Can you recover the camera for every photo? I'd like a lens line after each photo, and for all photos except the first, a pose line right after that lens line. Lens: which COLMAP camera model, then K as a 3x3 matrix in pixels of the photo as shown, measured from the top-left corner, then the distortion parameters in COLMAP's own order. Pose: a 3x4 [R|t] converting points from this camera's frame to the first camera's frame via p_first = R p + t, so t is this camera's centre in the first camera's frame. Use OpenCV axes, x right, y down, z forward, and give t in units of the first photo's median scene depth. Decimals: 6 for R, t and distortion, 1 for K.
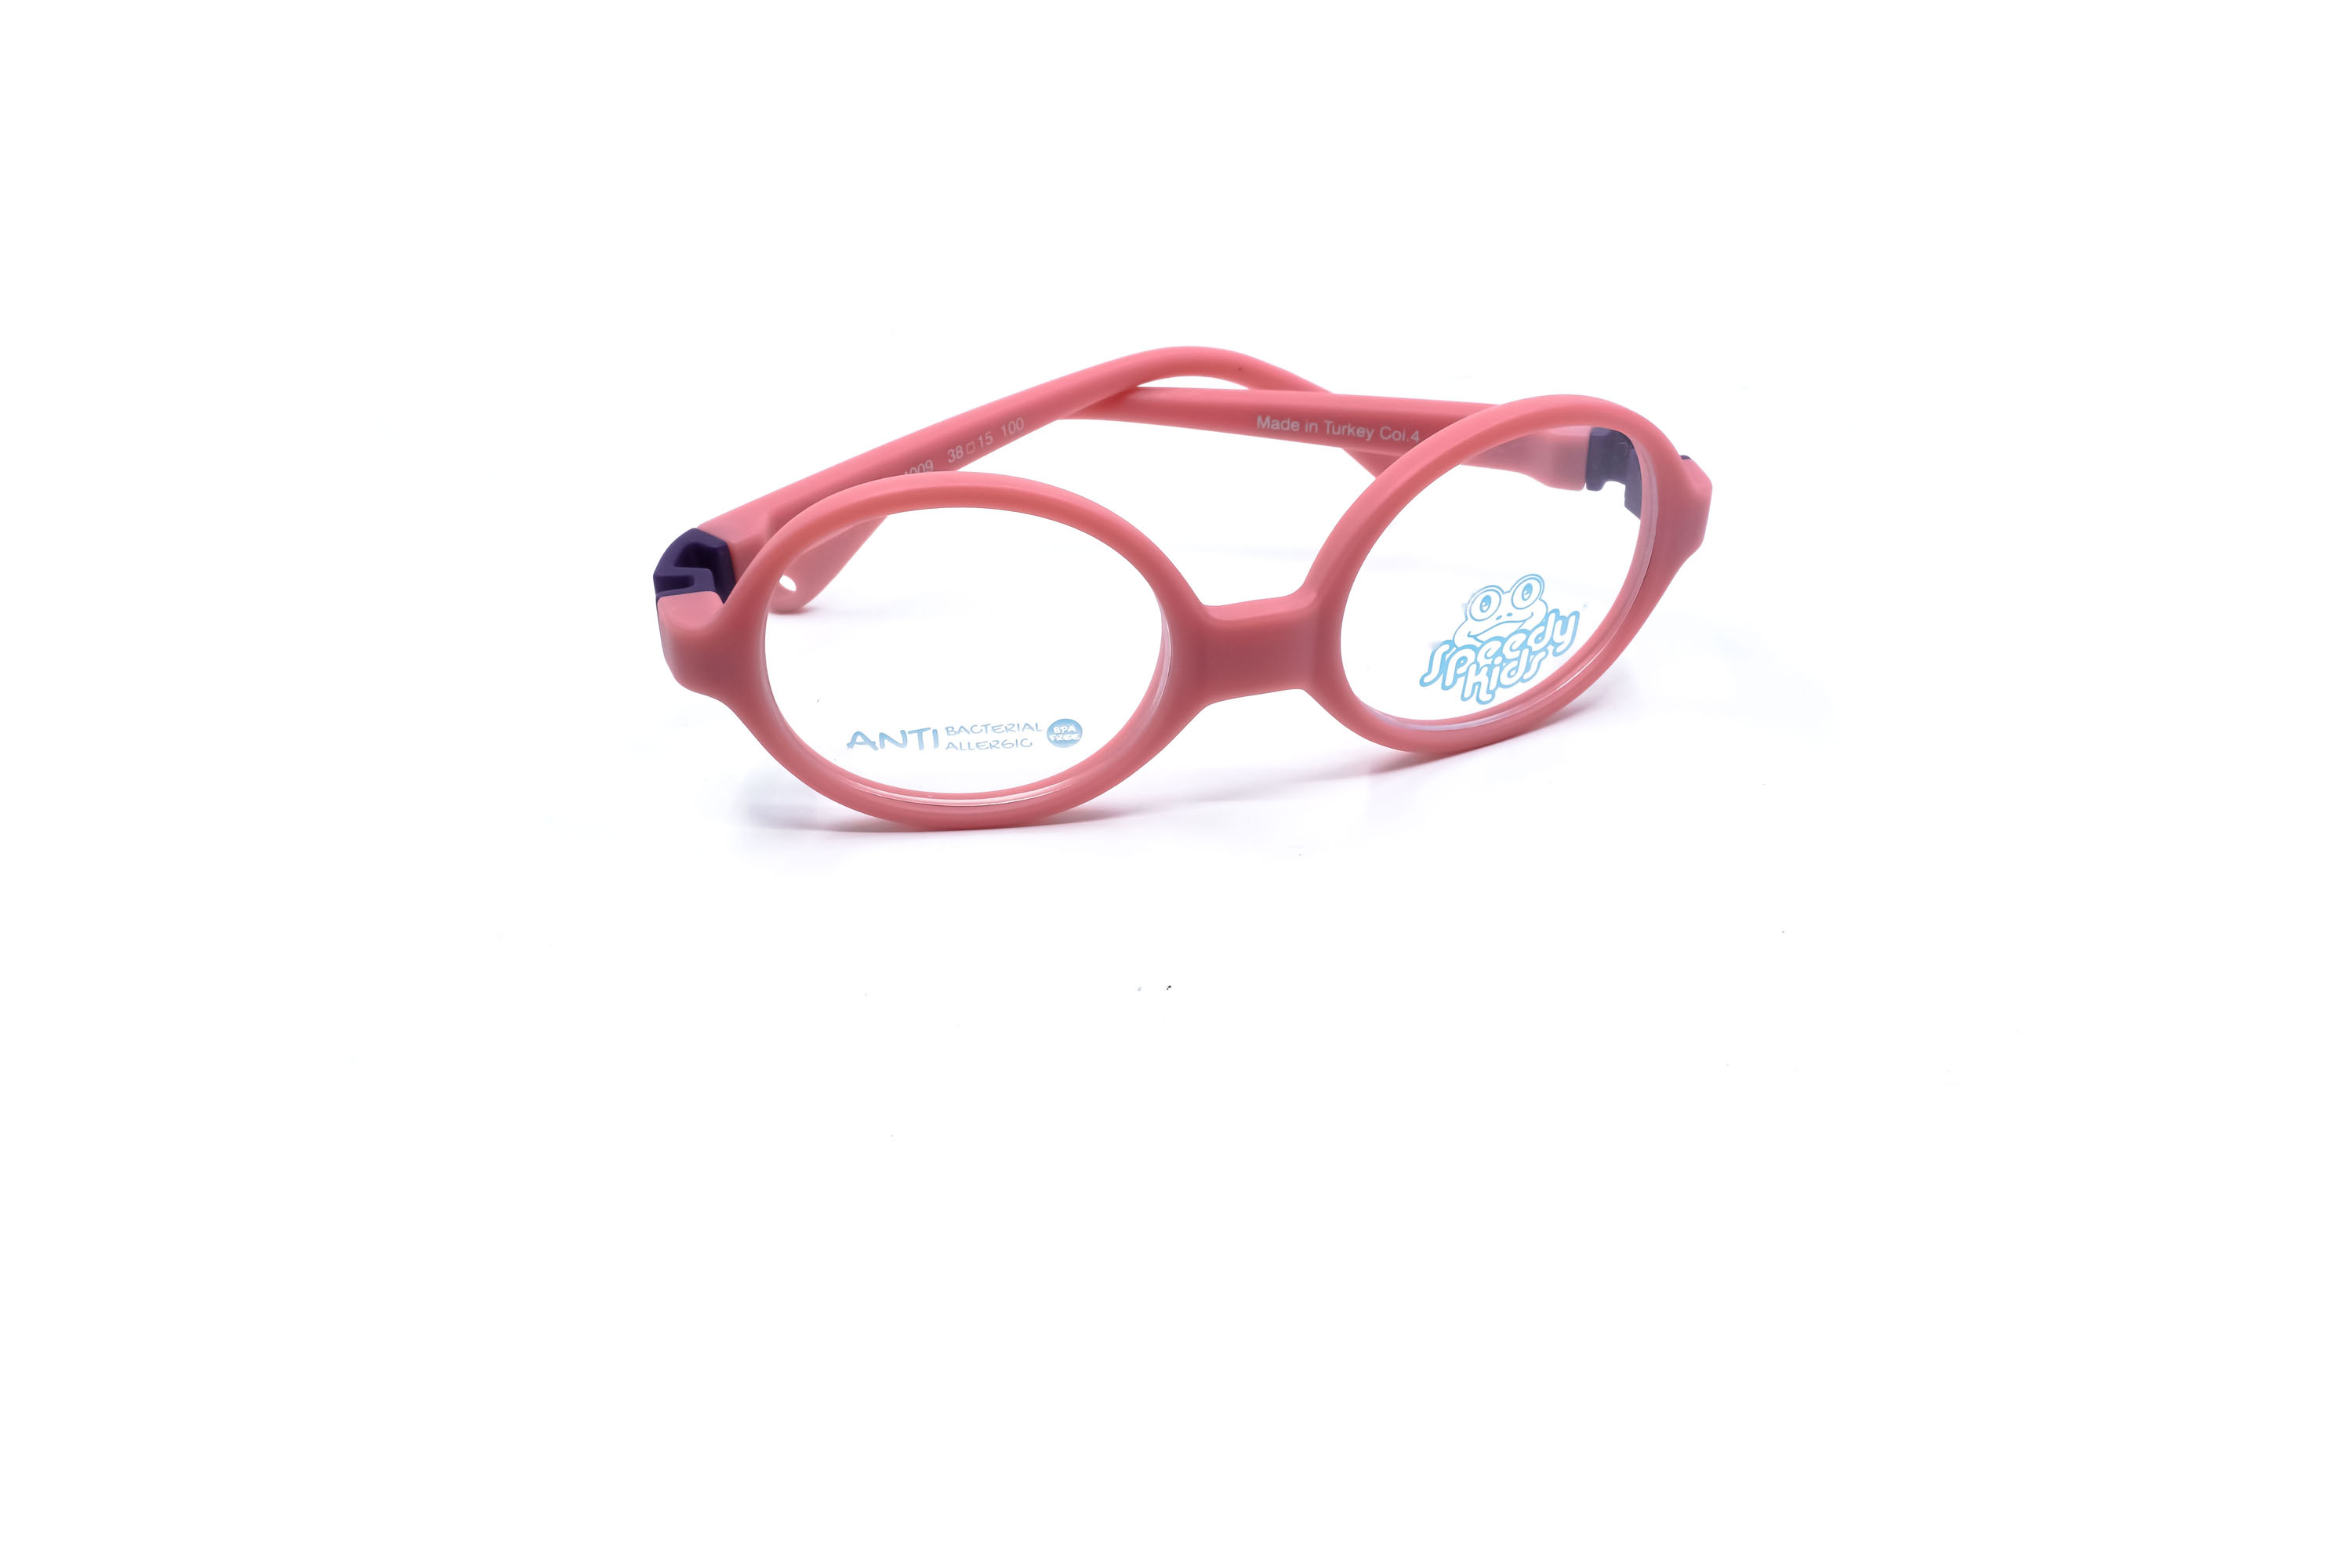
lens RADIAL K [[2395.1, 0, 1176.0], [0, 2395.1, 784.0], [0, 0, 1]] dist [-0.002846, 0.000586]
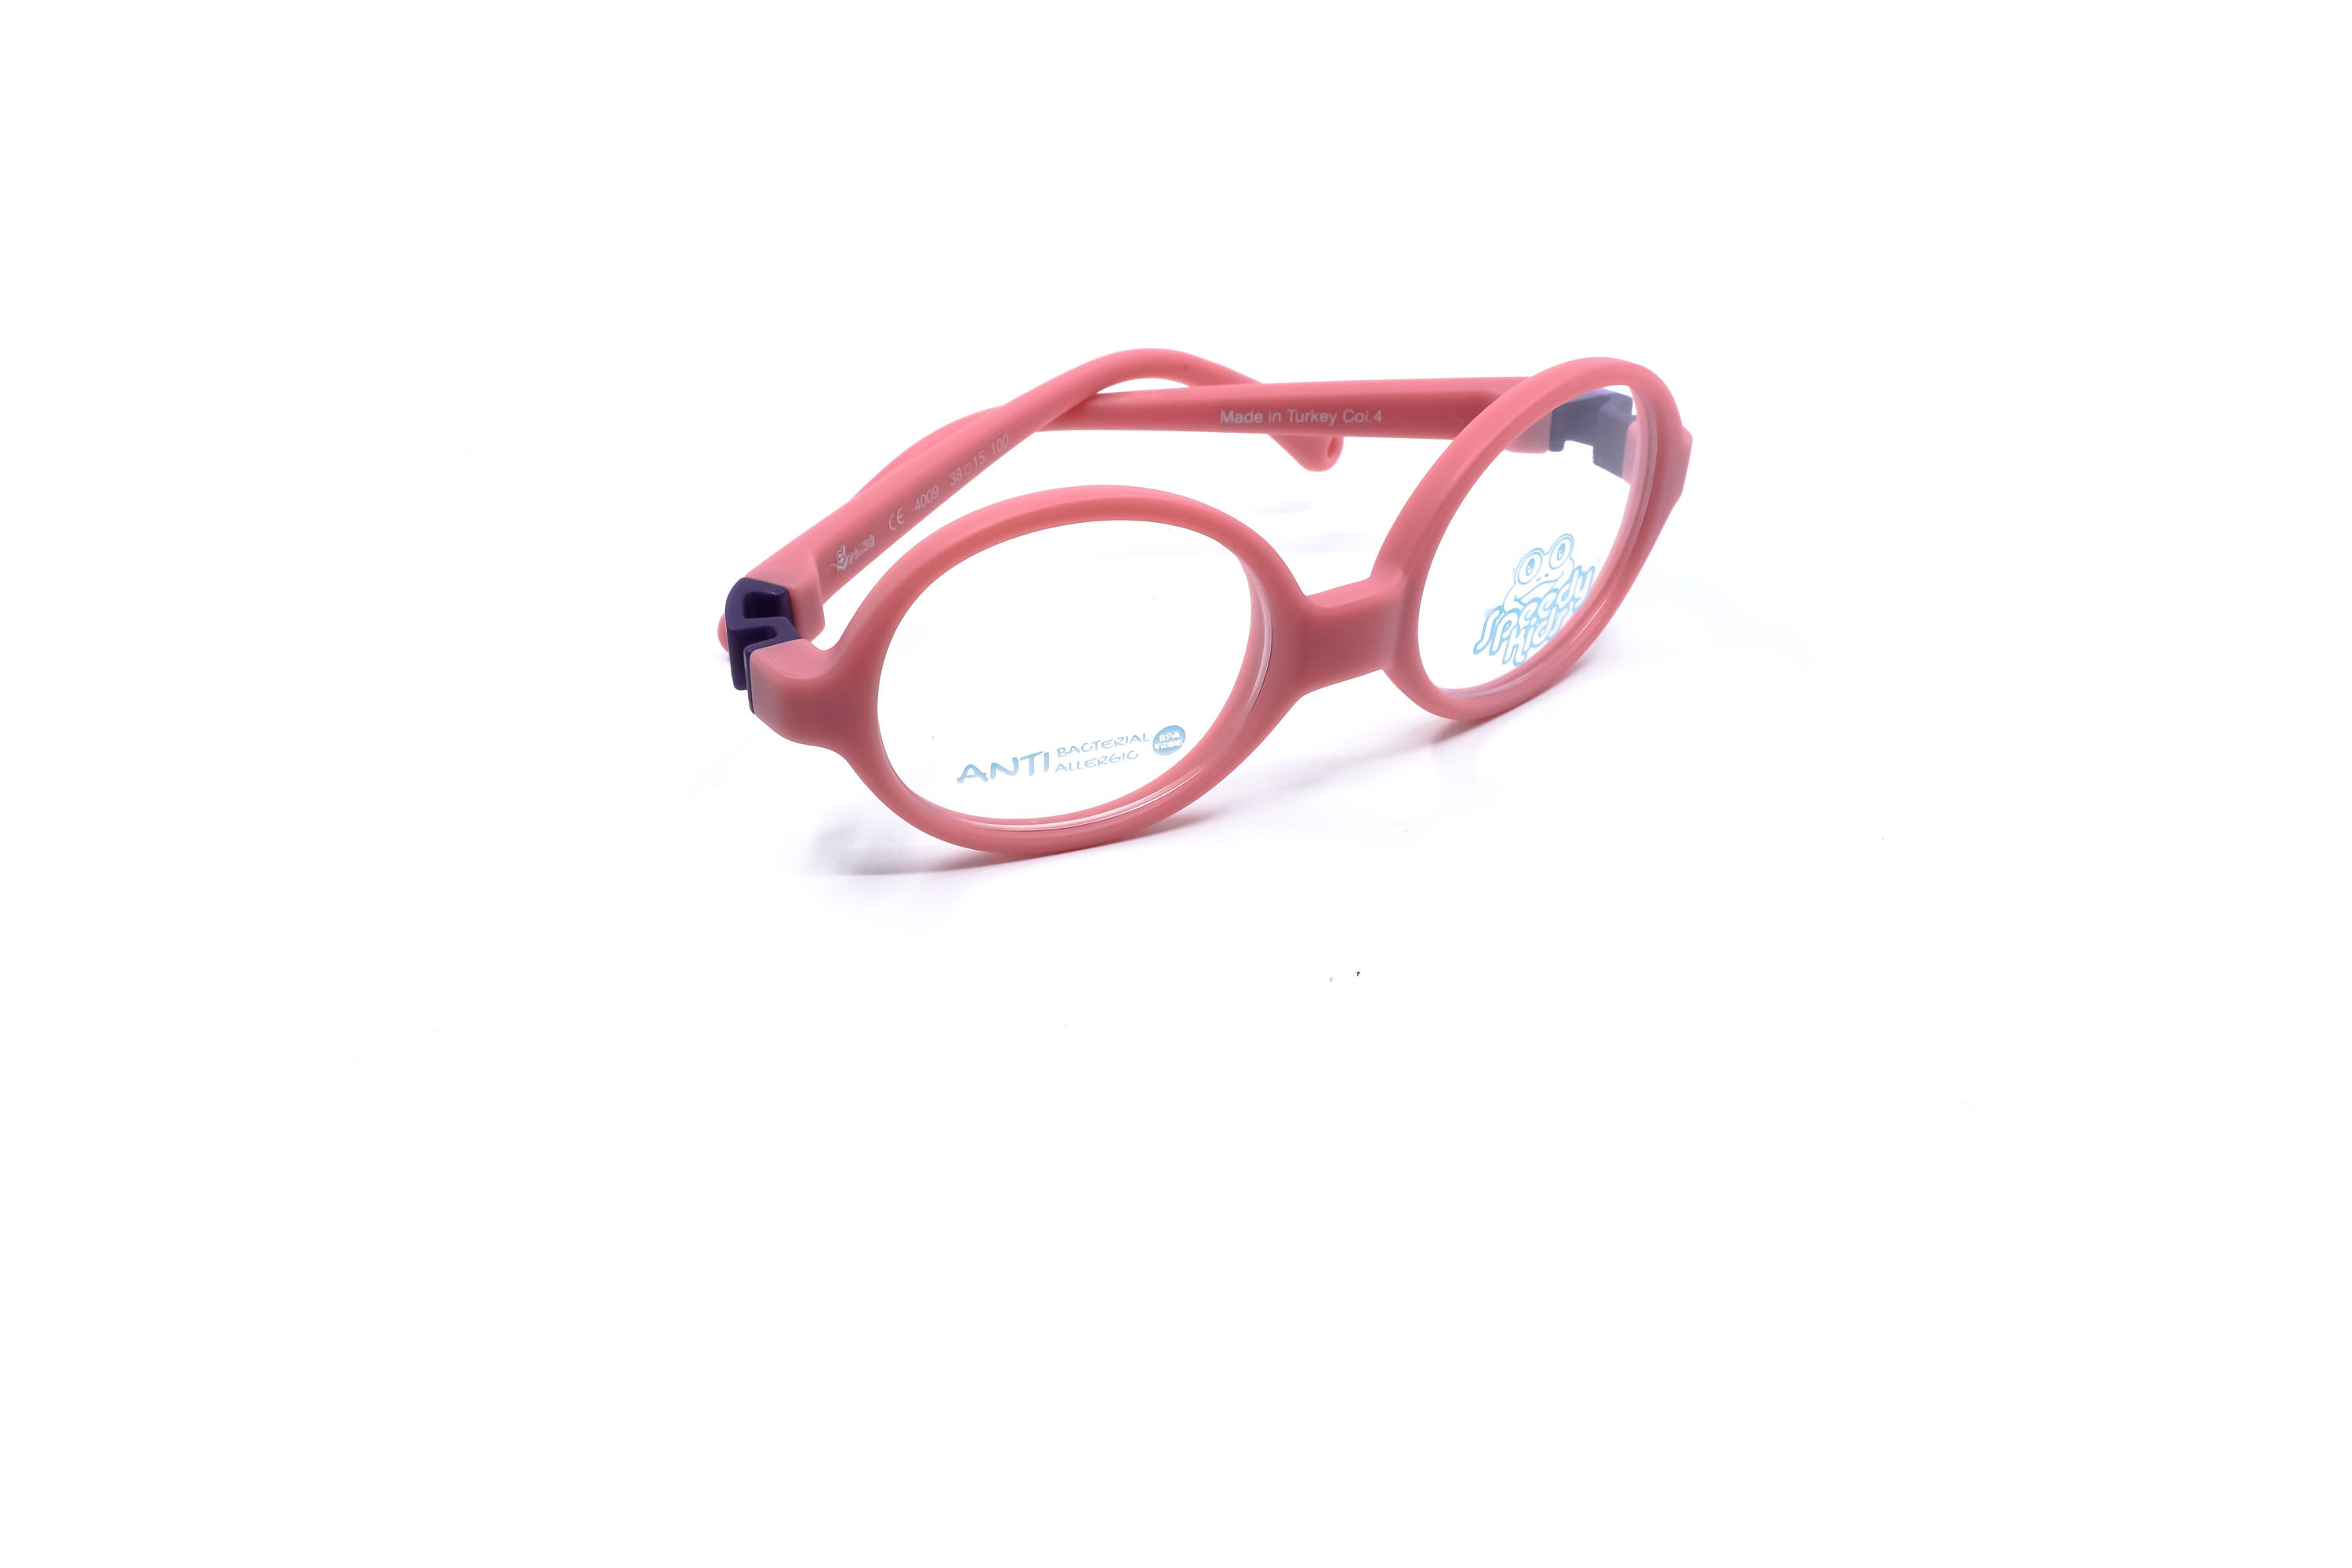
lens RADIAL K [[2395.1, 0, 1176.0], [0, 2395.1, 784.0], [0, 0, 1]] dist [-0.002846, 0.000586]
pose [[0.966095, -0.127720, 0.224385, -0.257517], [0.128872, 0.991615, 0.009568, -0.011925], [-0.223726, 0.019673, 0.974454, 0.031099]]
